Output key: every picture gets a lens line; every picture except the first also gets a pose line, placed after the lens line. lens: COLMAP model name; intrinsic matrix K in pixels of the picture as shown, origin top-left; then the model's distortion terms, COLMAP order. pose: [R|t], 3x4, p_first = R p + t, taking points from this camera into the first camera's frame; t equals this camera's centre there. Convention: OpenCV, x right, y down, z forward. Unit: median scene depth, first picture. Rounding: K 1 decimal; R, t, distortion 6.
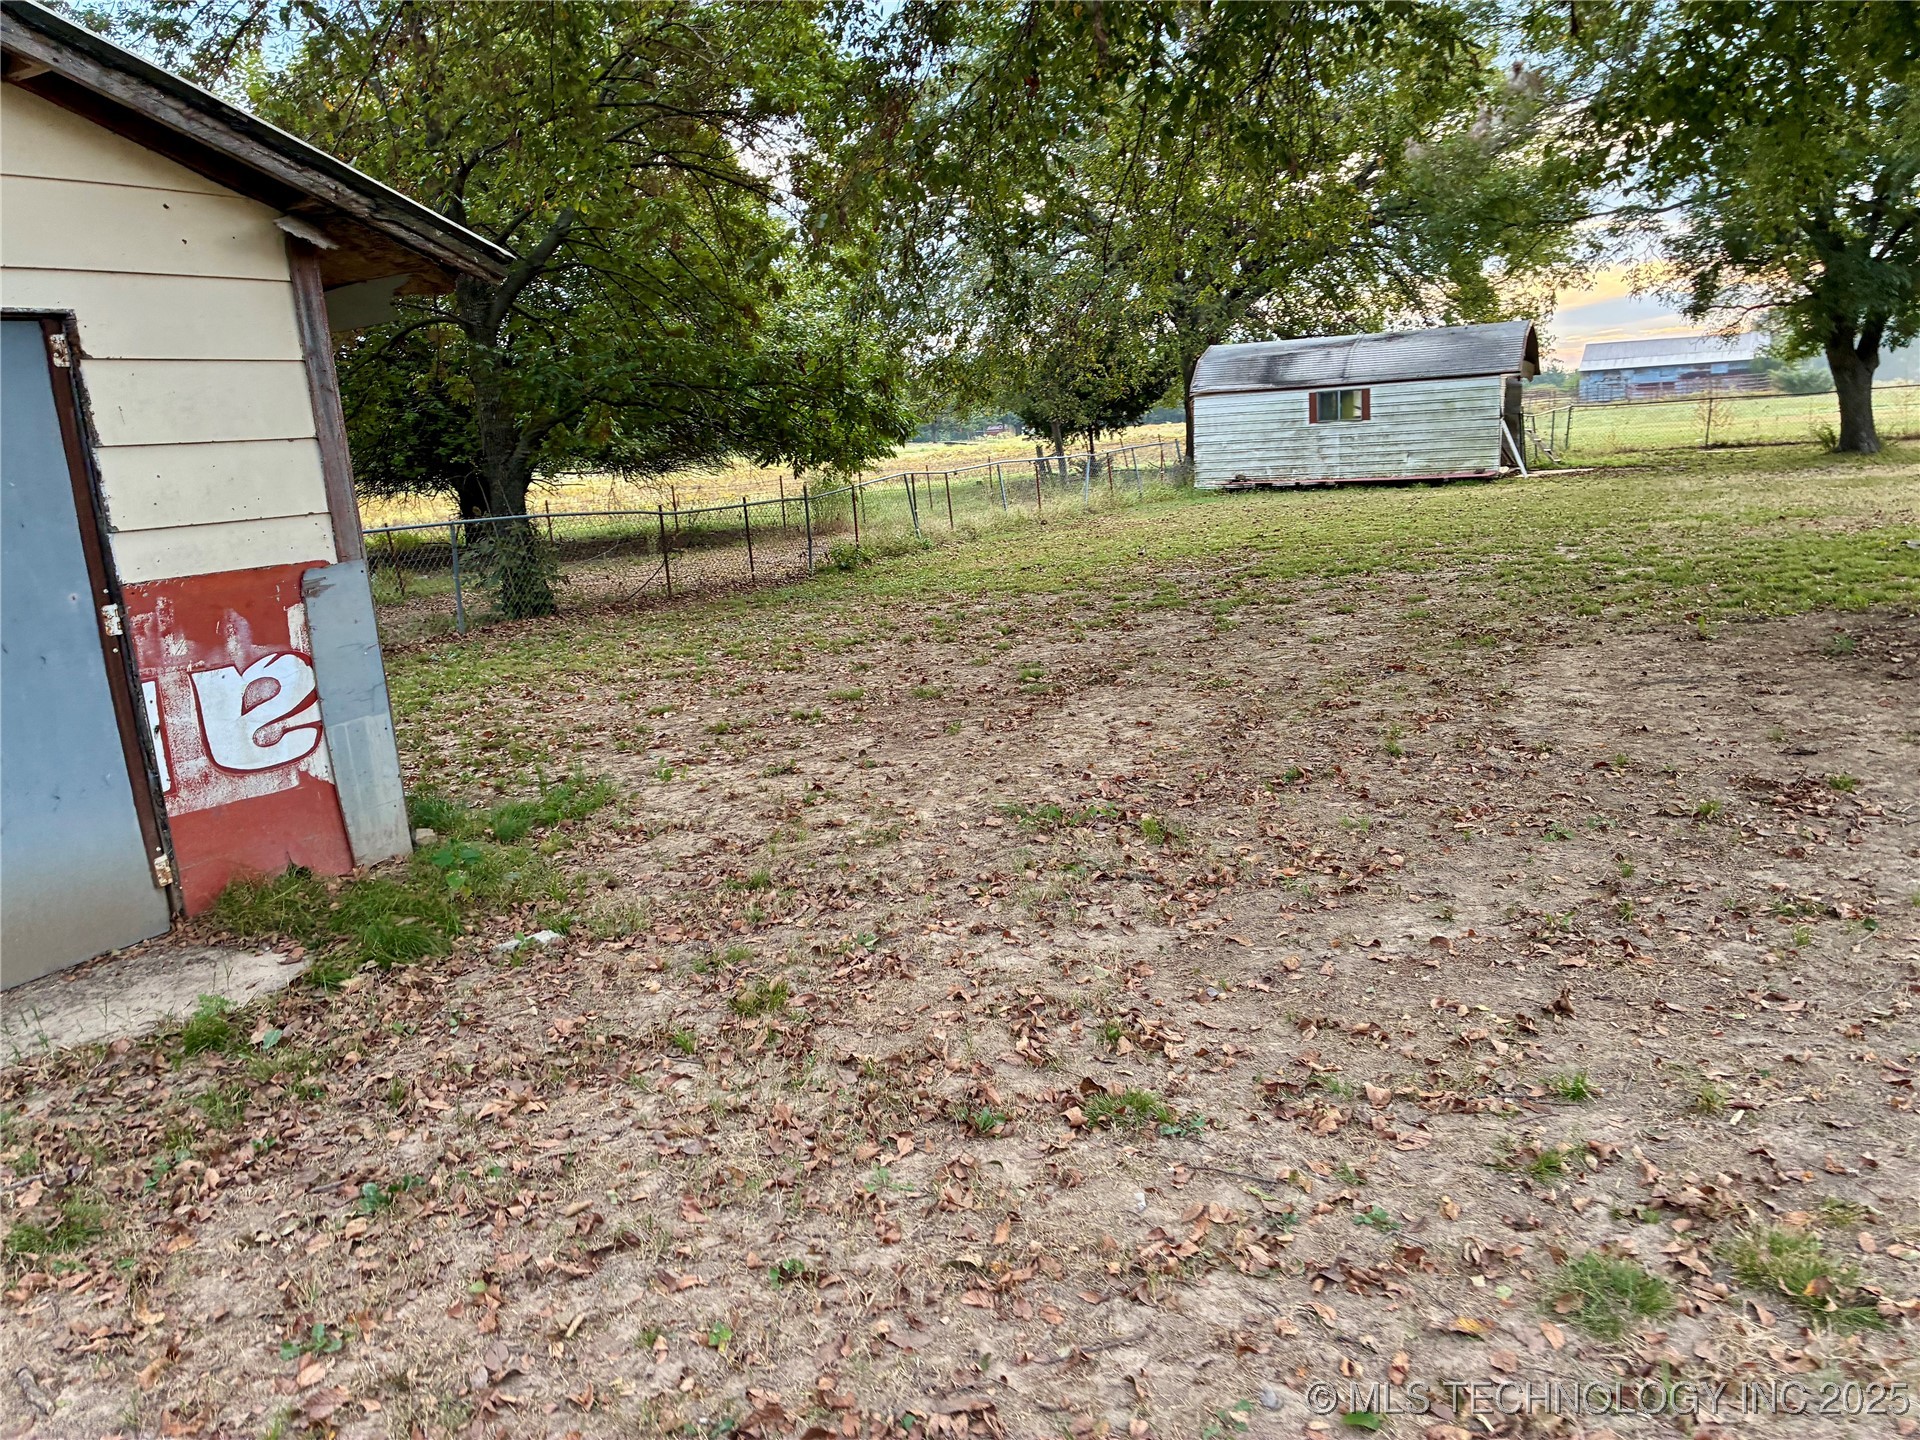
lens RADIAL K [[1446.3, 0, 966.8], [0, 1446.3, 729.8], [0, 0, 1]] dist [0.048344, -0.067310]
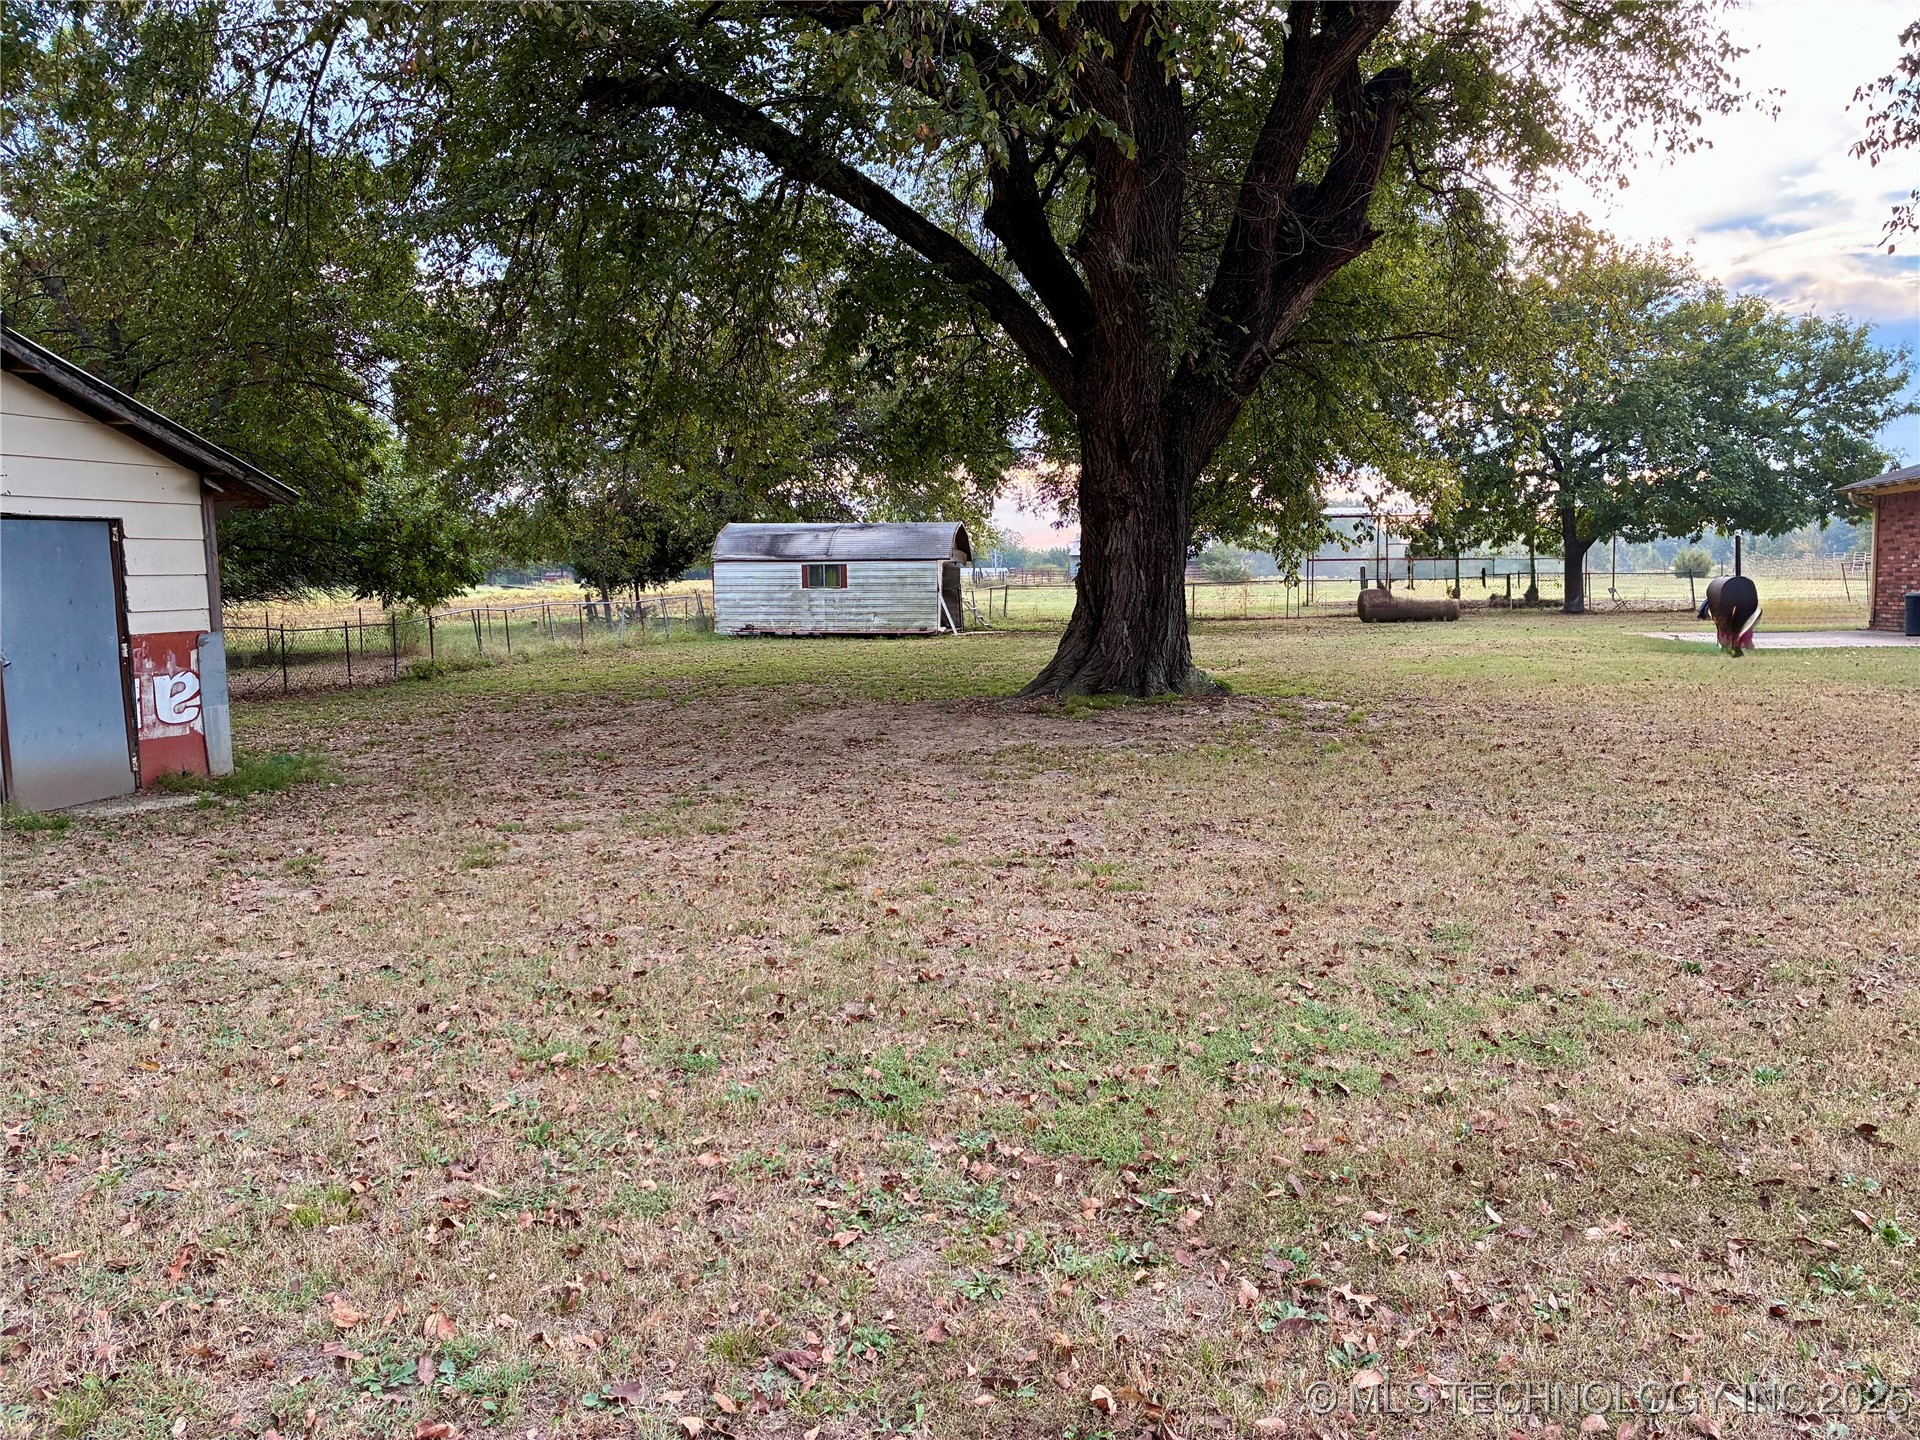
lens RADIAL K [[1446.3, 0, 972.3], [0, 1446.3, 704.9], [0, 0, 1]] dist [0.048344, -0.067310]
pose [[0.954720, 0.026255, 0.296345, 0.000827], [0.009918, 0.992736, -0.119904, 0.052817], [-0.297340, 0.117414, 0.947525, -0.275105]]
